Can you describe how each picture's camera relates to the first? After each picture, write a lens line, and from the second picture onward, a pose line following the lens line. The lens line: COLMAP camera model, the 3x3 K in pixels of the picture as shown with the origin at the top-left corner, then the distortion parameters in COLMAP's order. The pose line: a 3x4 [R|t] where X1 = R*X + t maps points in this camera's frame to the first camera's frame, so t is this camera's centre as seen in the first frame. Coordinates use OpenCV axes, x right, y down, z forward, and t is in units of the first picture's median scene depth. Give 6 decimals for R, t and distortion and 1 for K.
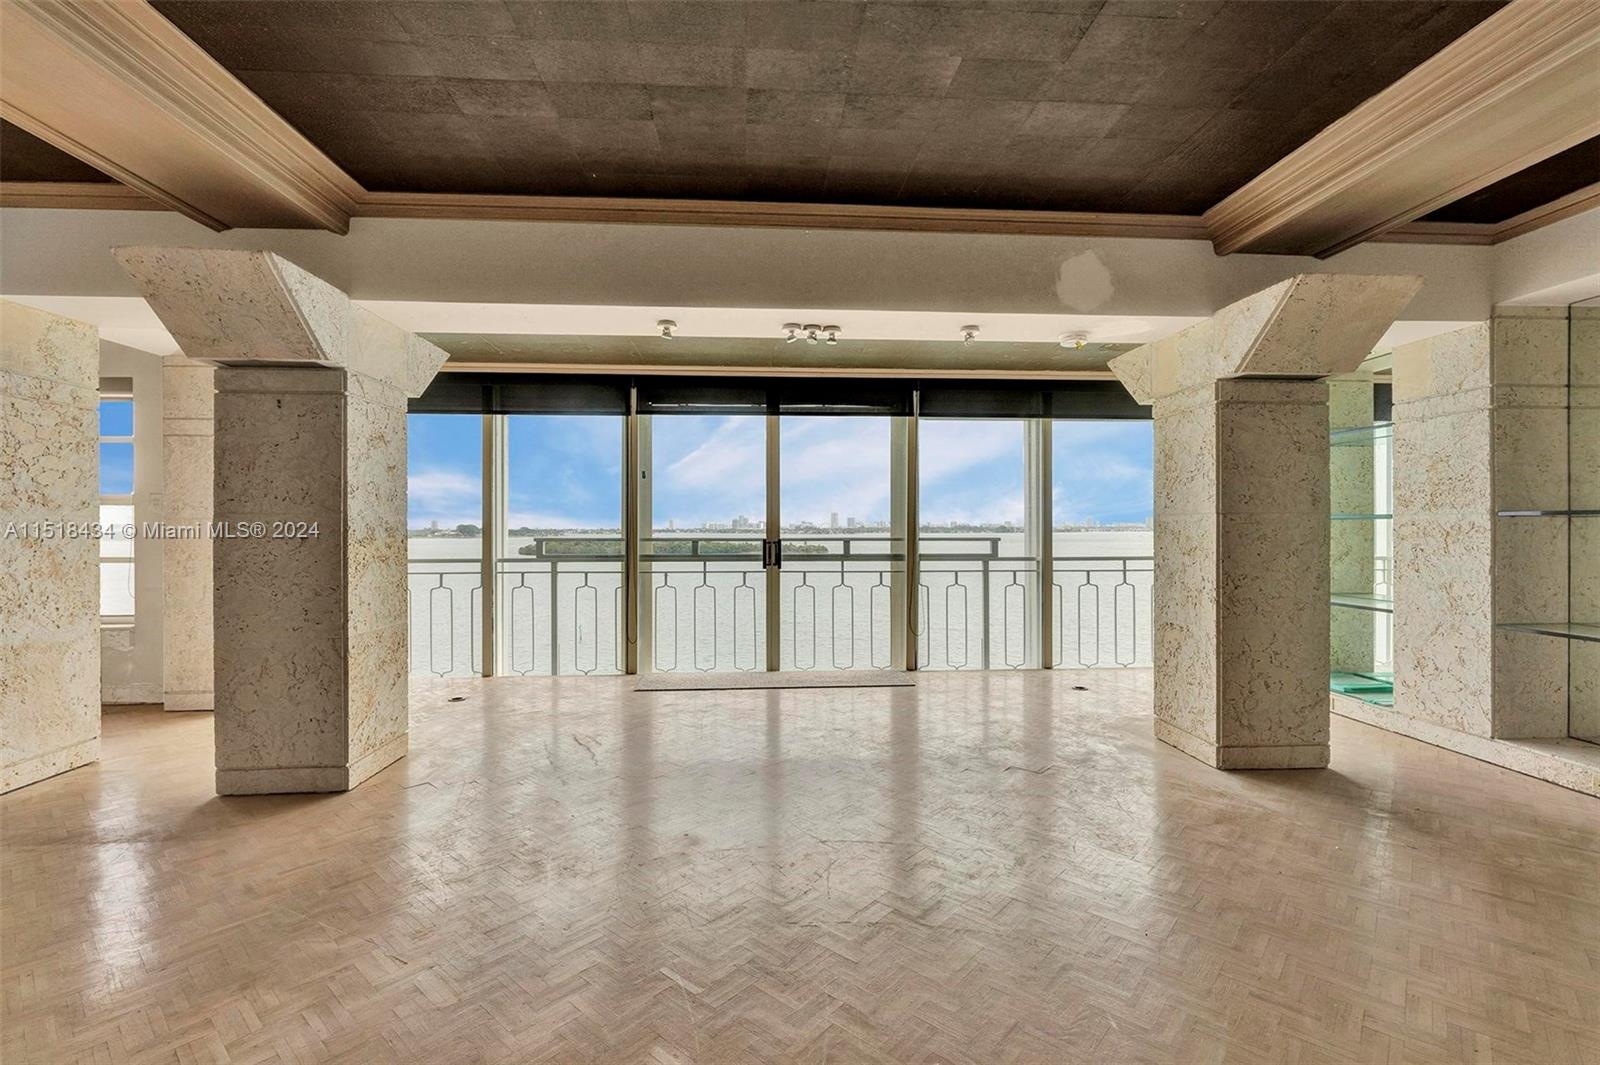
lens RADIAL K [[711.8, 0, 794.7], [0, 711.8, 529.4], [0, 0, 1]] dist [-0.000426, 0.000009]
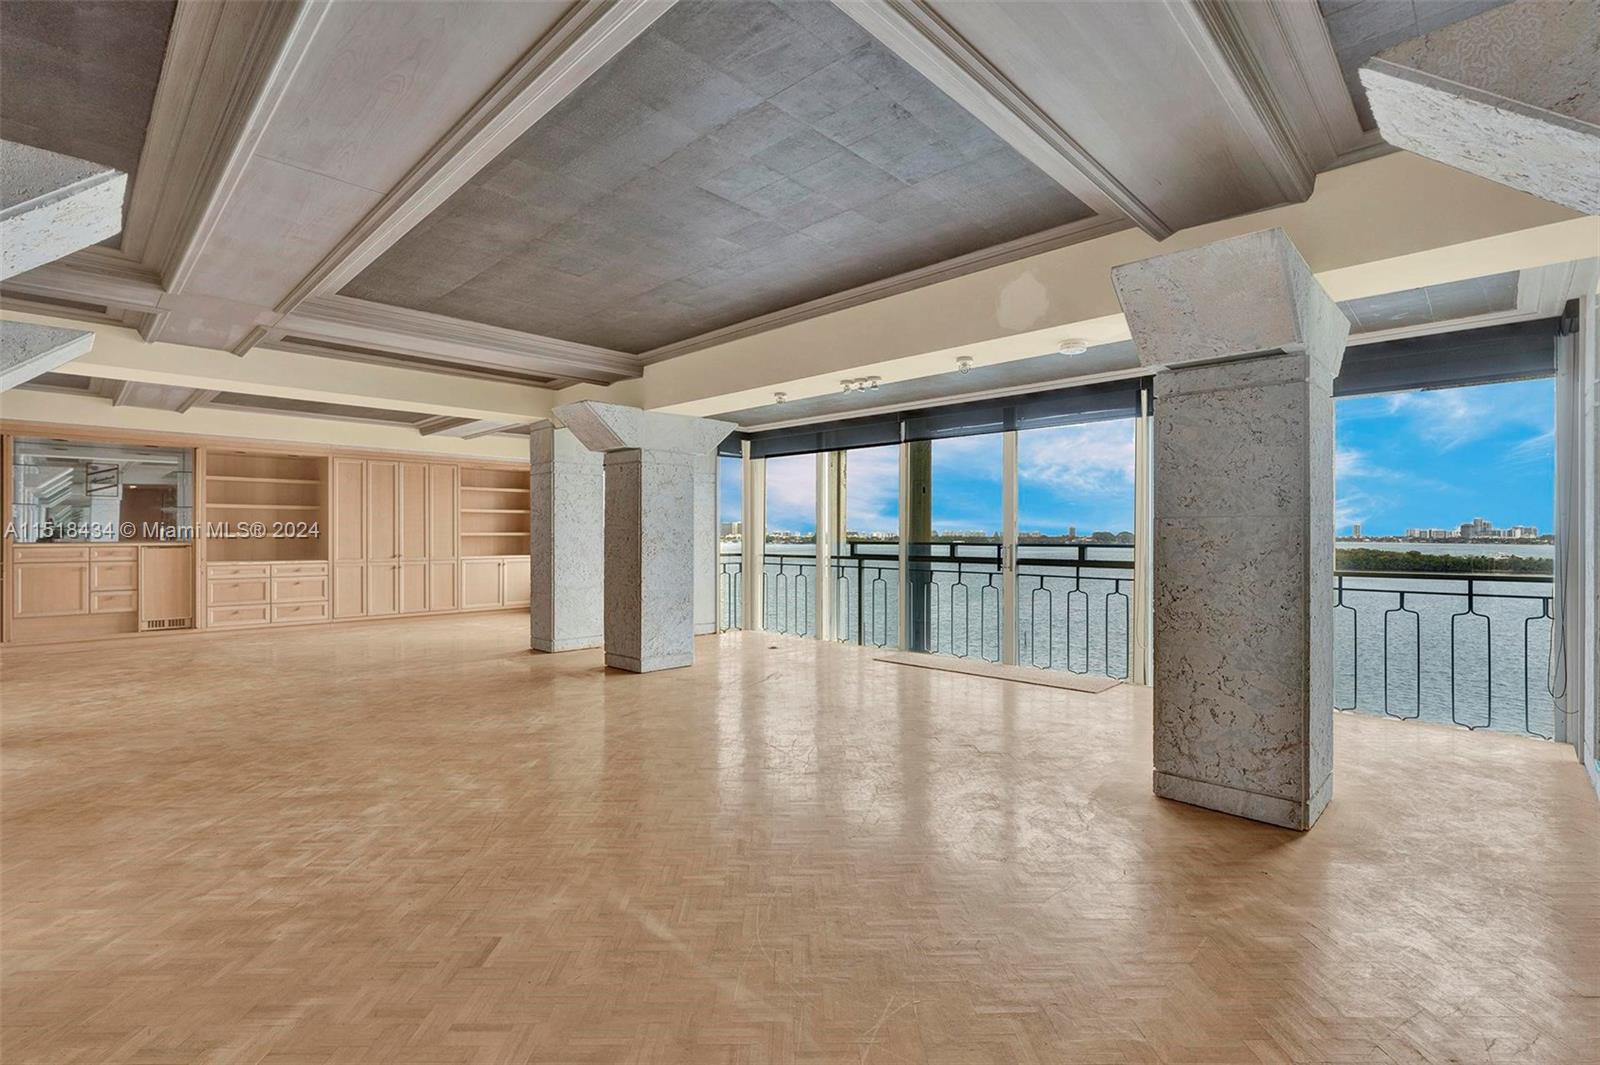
lens RADIAL K [[725.5, 0, 800.0], [0, 725.5, 532.5], [0, 0, 1]] dist [0.003118, -0.000040]
pose [[0.672583, 0.000598, -0.740022, 0.902567], [-0.004855, 0.999982, -0.003604, 0.001973], [0.740006, 0.006017, 0.672573, 0.021805]]
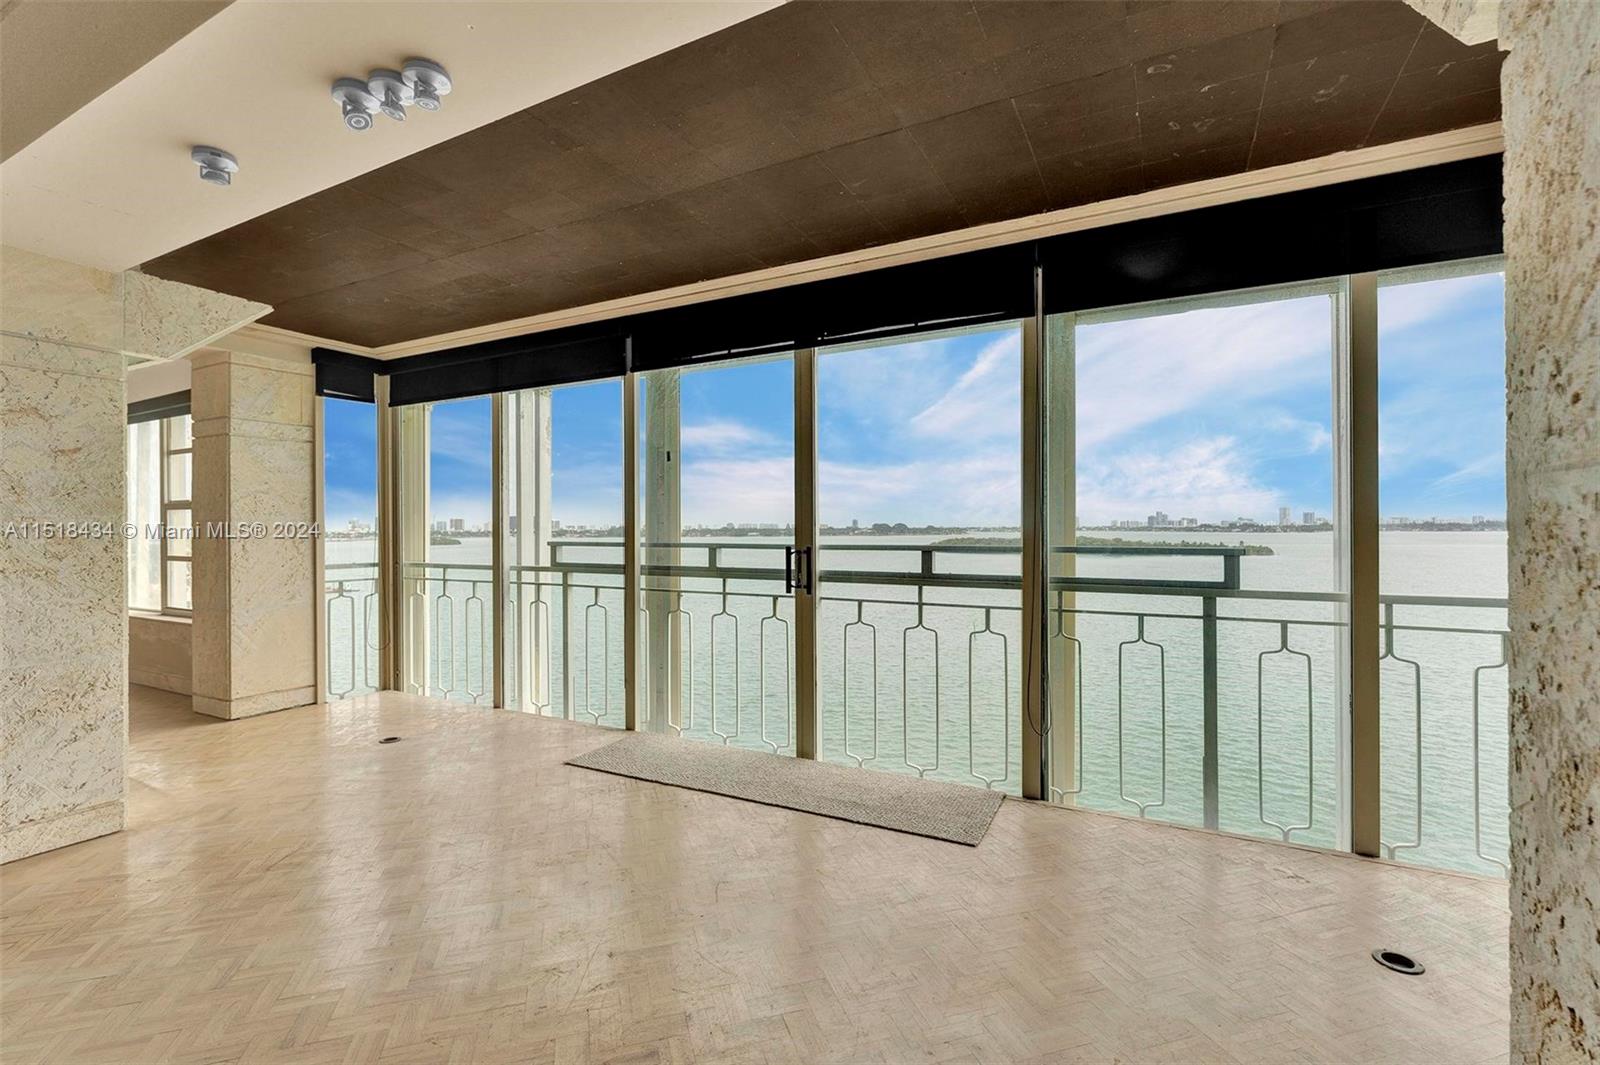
lens RADIAL K [[711.8, 0, 794.7], [0, 711.8, 529.4], [0, 0, 1]] dist [-0.000426, 0.000009]
pose [[0.849728, -0.000869, -0.527221, 0.458612], [0.002179, 0.999996, 0.001865, -0.004175], [0.527217, -0.002733, 0.849726, 0.719165]]
